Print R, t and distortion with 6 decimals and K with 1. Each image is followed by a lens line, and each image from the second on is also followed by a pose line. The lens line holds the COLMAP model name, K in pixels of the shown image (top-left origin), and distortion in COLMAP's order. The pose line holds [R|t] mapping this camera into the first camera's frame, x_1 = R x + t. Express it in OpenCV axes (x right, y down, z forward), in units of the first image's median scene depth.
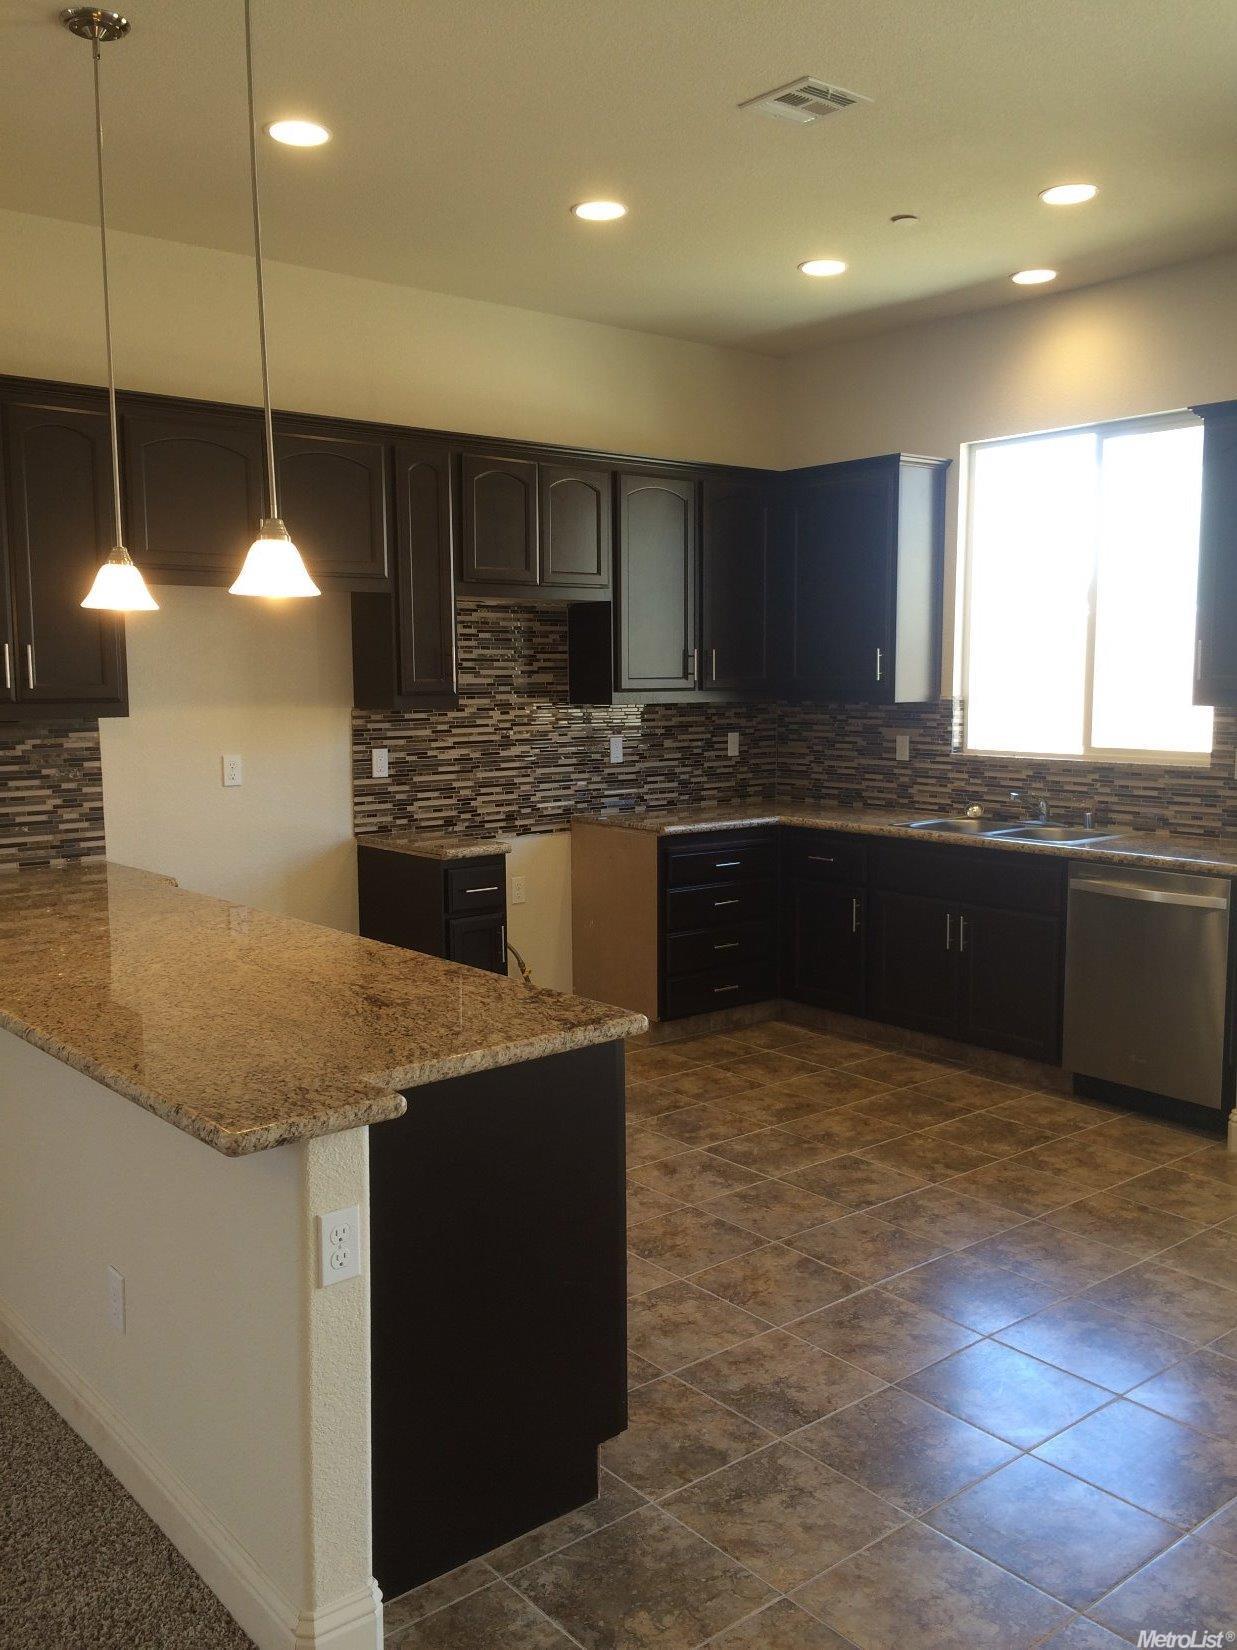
lens RADIAL K [[1408.1, 0, 617.7], [0, 1408.1, 822.3], [0, 0, 1]] dist [0.075515, -0.095323]
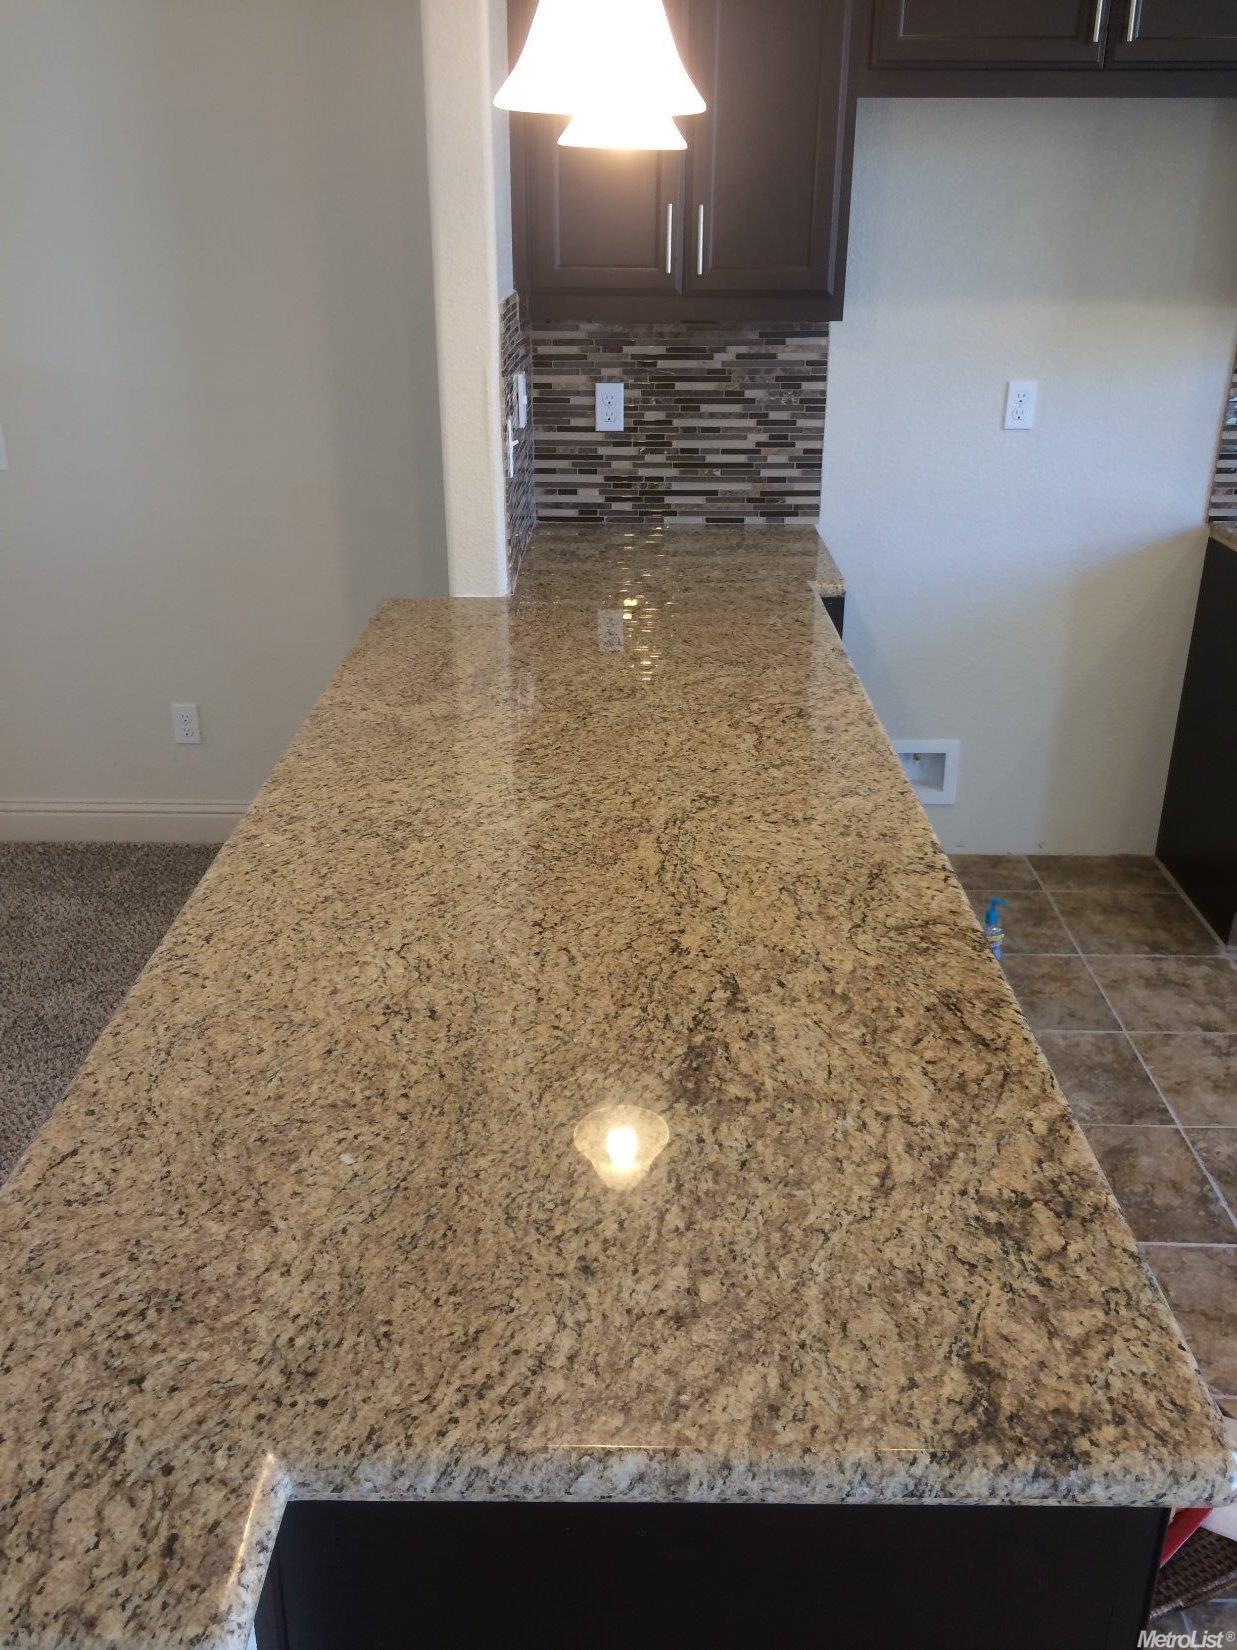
lens RADIAL K [[1408.1, 0, 622.2], [0, 1408.1, 820.4], [0, 0, 1]] dist [0.075515, -0.095323]
pose [[0.756611, 0.265891, -0.597362, 0.034640], [-0.076991, 0.943459, 0.322426, -0.051436], [0.649317, -0.197959, 0.734303, 0.336886]]
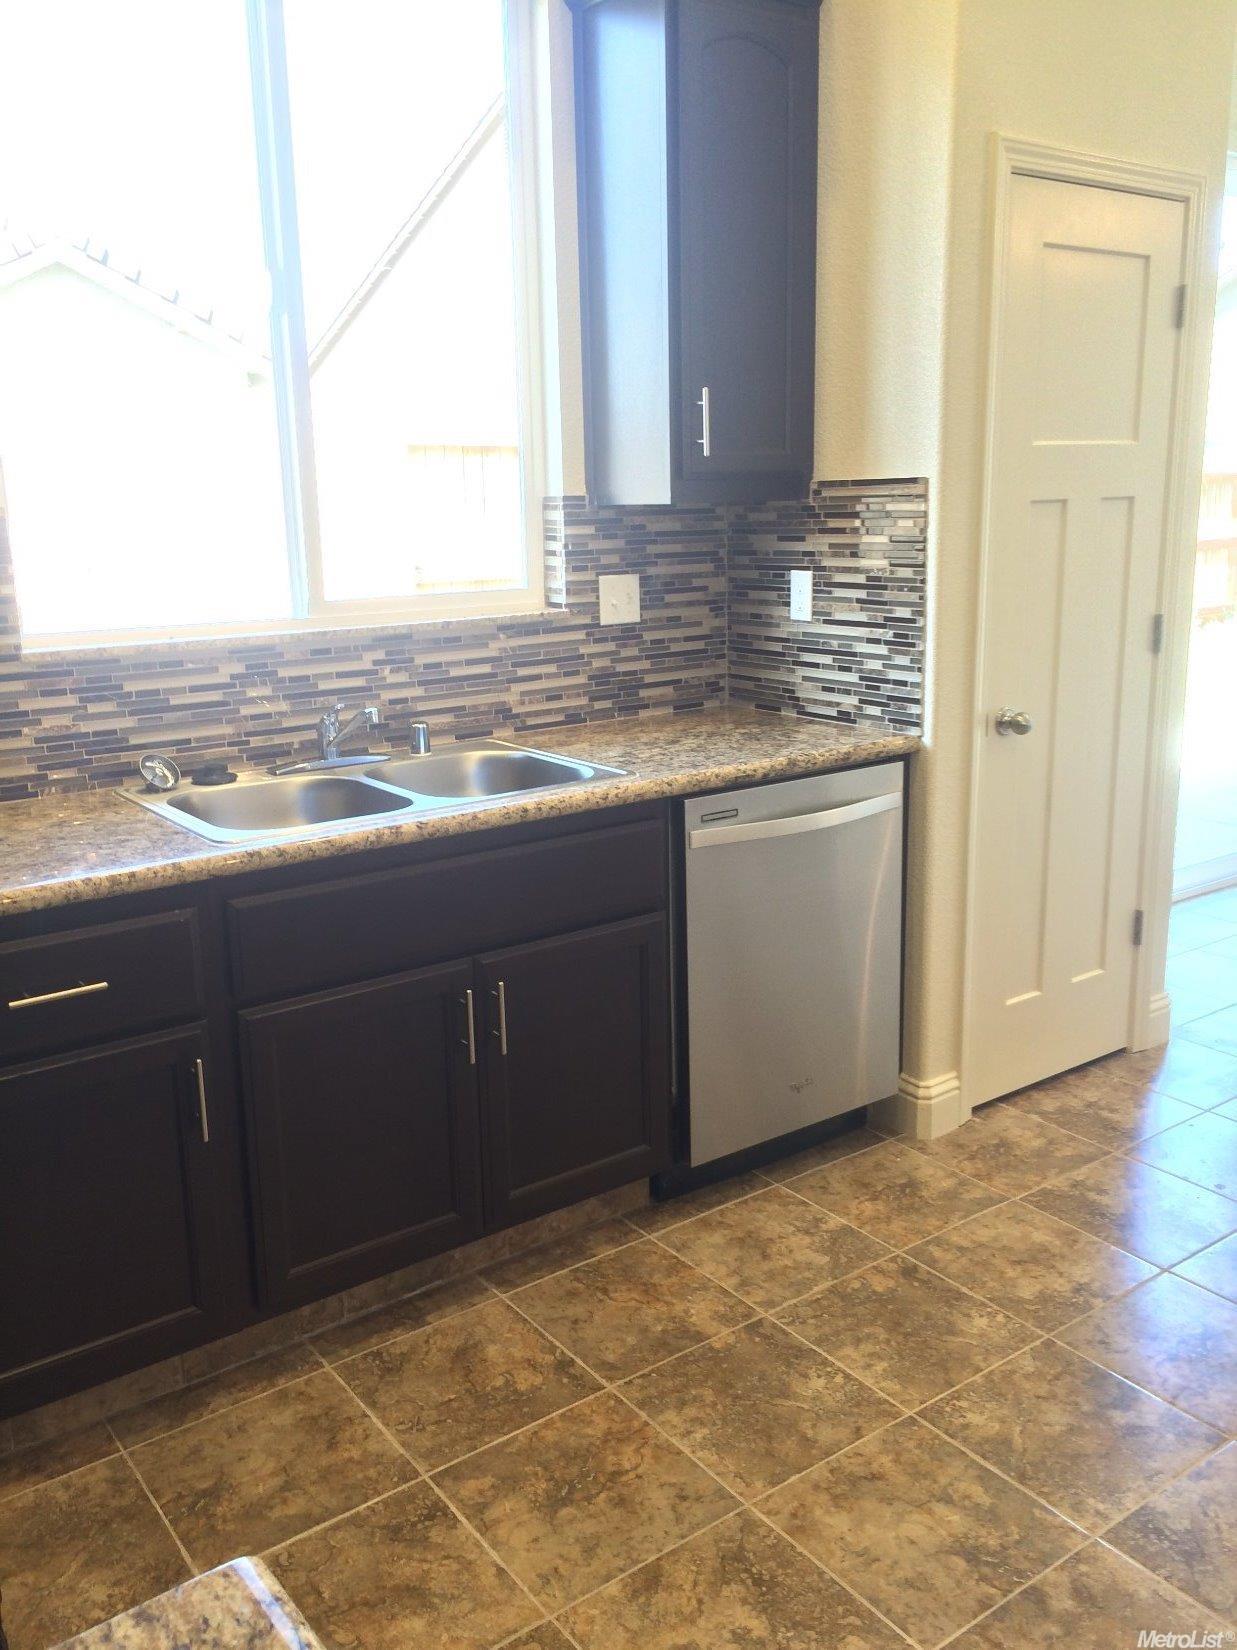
lens RADIAL K [[1408.1, 0, 607.1], [0, 1408.1, 818.9], [0, 0, 1]] dist [0.075515, -0.095323]
pose [[0.055744, -0.221758, 0.973507, -0.187916], [0.130789, 0.968244, 0.213070, -0.077069], [-0.989842, 0.115447, 0.082977, 0.918293]]
